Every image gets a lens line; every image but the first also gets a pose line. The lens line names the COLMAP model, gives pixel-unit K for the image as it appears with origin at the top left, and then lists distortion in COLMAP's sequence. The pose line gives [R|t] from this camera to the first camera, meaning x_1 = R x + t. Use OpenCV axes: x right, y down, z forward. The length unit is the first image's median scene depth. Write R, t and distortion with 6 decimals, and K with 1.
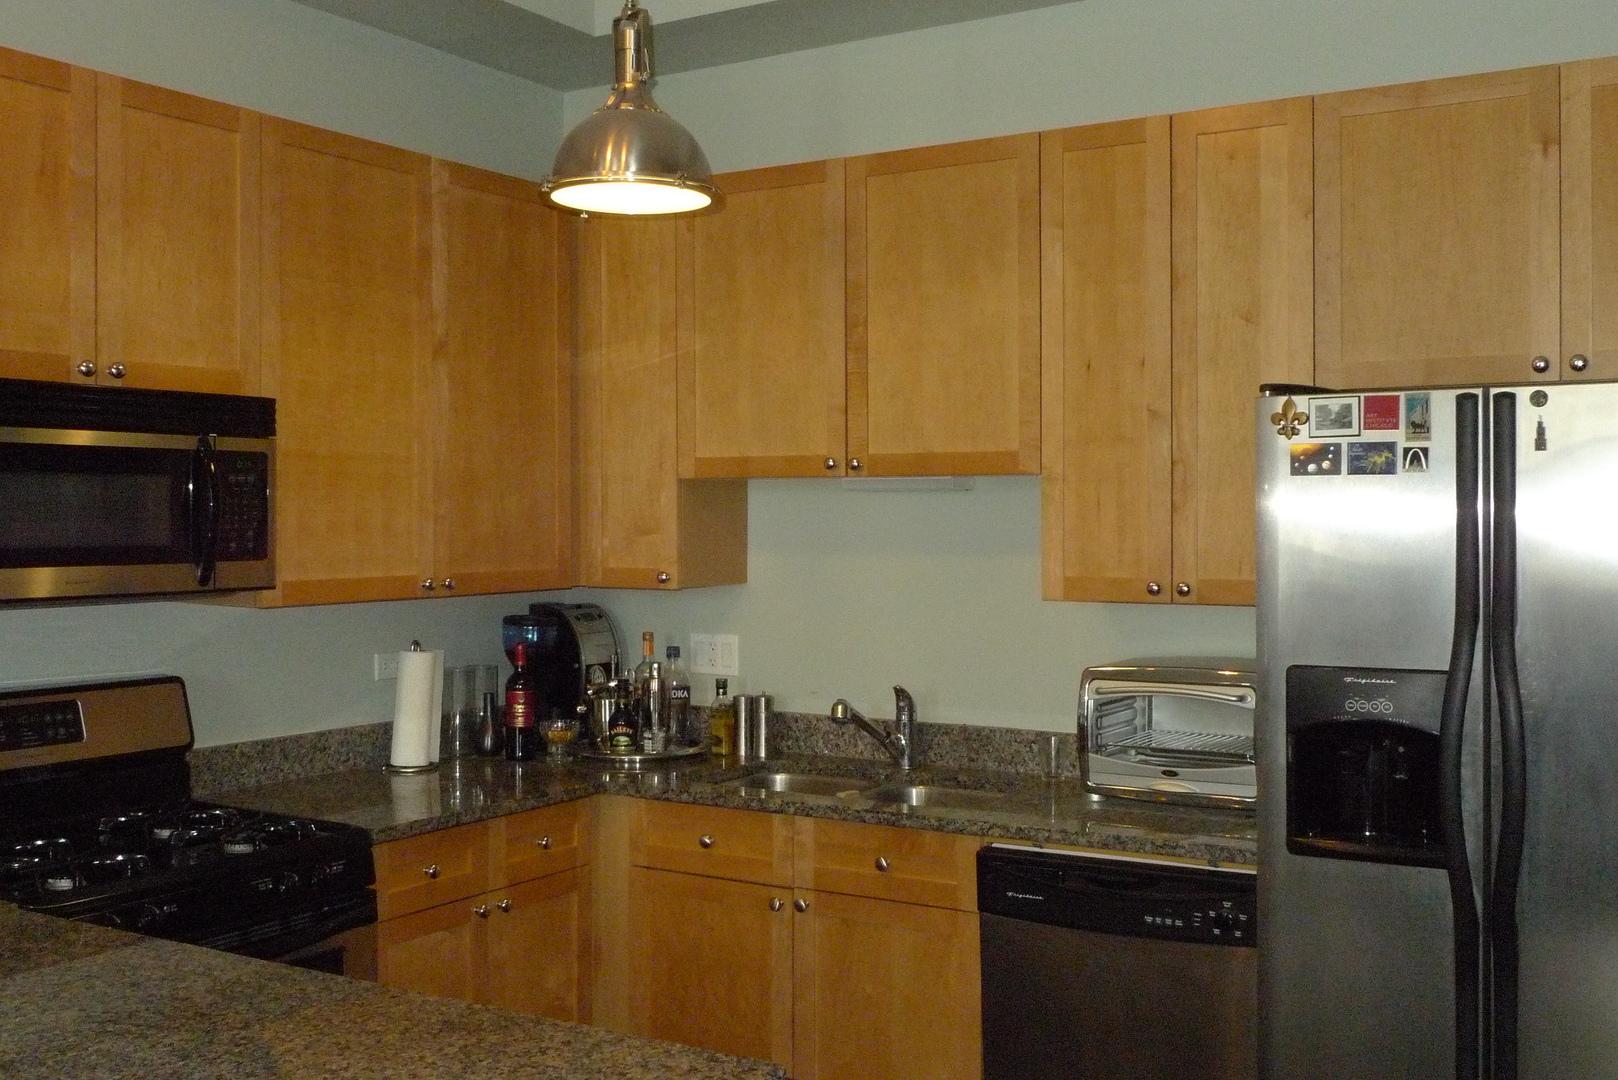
lens RADIAL K [[1620.6, 0, 815.2], [0, 1620.6, 540.3], [0, 0, 1]] dist [-0.022014, 0.000000]
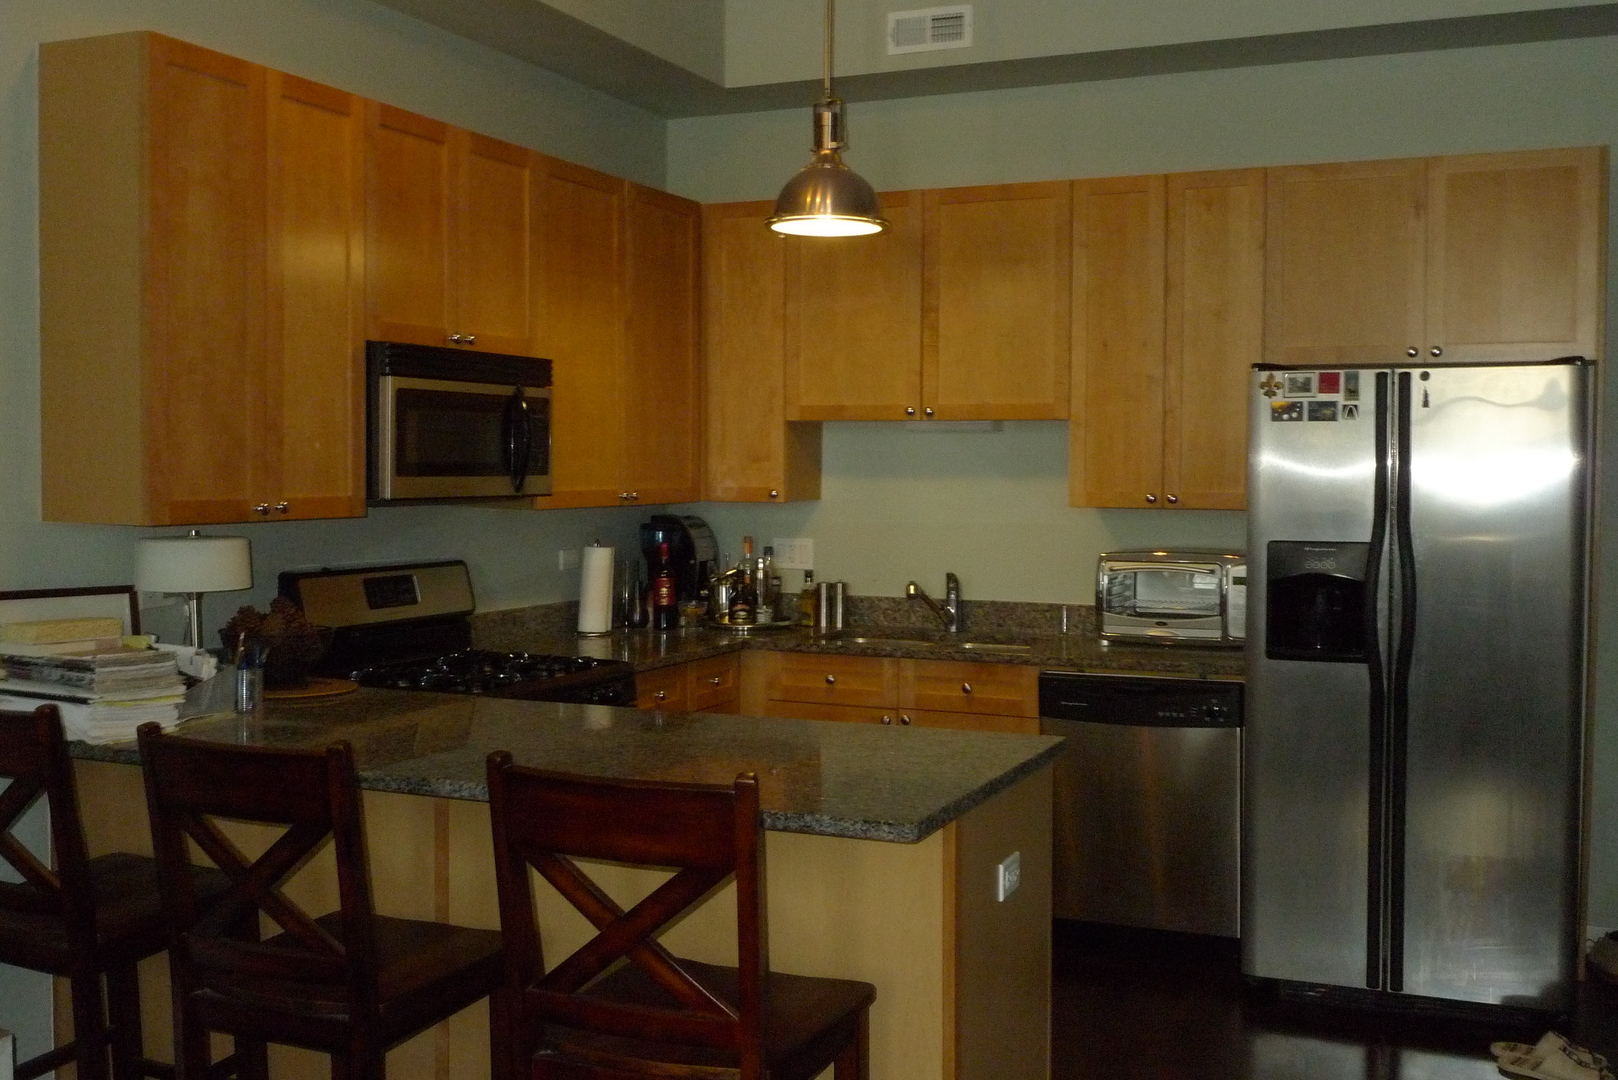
lens RADIAL K [[1620.6, 0, 805.4], [0, 1620.6, 536.8], [0, 0, 1]] dist [-0.022014, 0.000000]
pose [[0.991283, 0.001036, 0.131747, -0.298185], [-0.004911, 0.999565, 0.029088, 0.023600], [-0.131660, -0.029481, 0.990856, -0.418349]]
